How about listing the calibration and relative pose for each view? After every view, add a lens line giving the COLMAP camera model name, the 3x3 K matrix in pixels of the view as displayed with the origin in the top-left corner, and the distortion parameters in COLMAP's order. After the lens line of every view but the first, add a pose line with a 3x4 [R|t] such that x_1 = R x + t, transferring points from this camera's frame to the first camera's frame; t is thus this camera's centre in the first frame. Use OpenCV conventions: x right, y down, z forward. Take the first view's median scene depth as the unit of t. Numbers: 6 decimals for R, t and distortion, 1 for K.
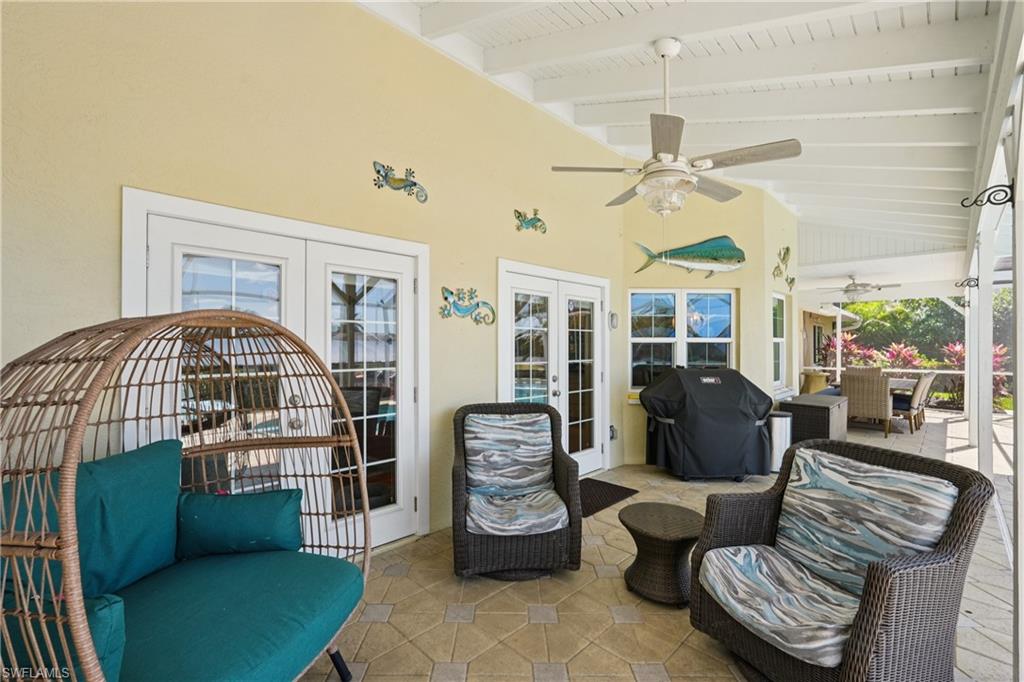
lens RADIAL K [[450.2, 0, 517.2], [0, 450.2, 341.7], [0, 0, 1]] dist [-0.008913, 0.001090]
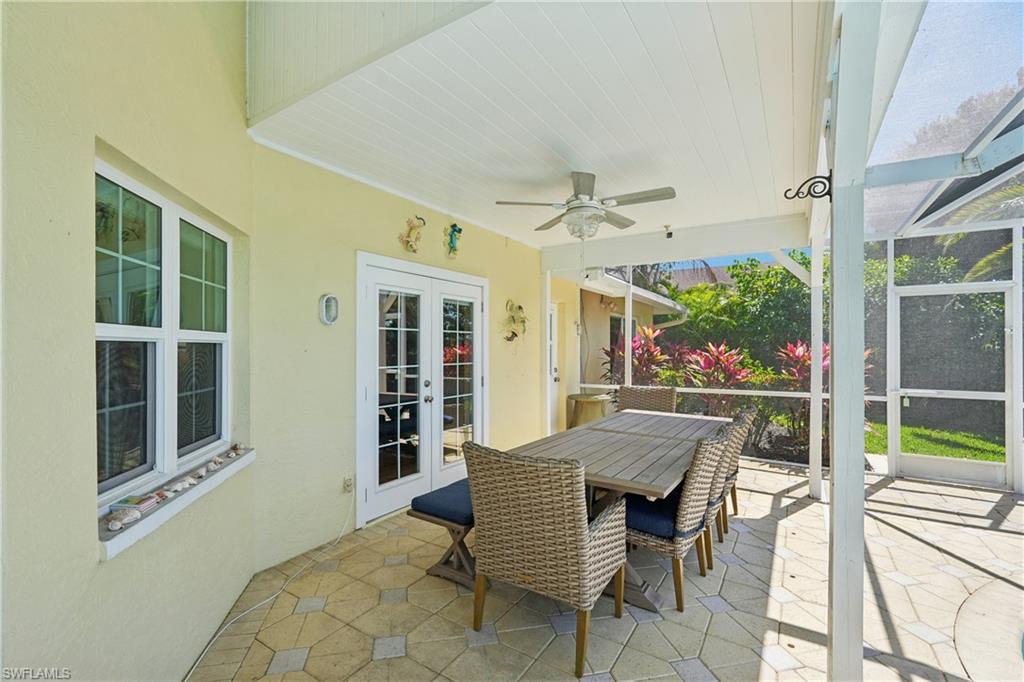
lens RADIAL K [[450.2, 0, 503.7], [0, 450.2, 343.6], [0, 0, 1]] dist [-0.008913, 0.001090]
pose [[0.981772, 0.000173, 0.190064, 0.690410], [0.000053, 0.999999, -0.001184, 0.006568], [-0.190064, 0.001173, 0.981771, 0.695936]]
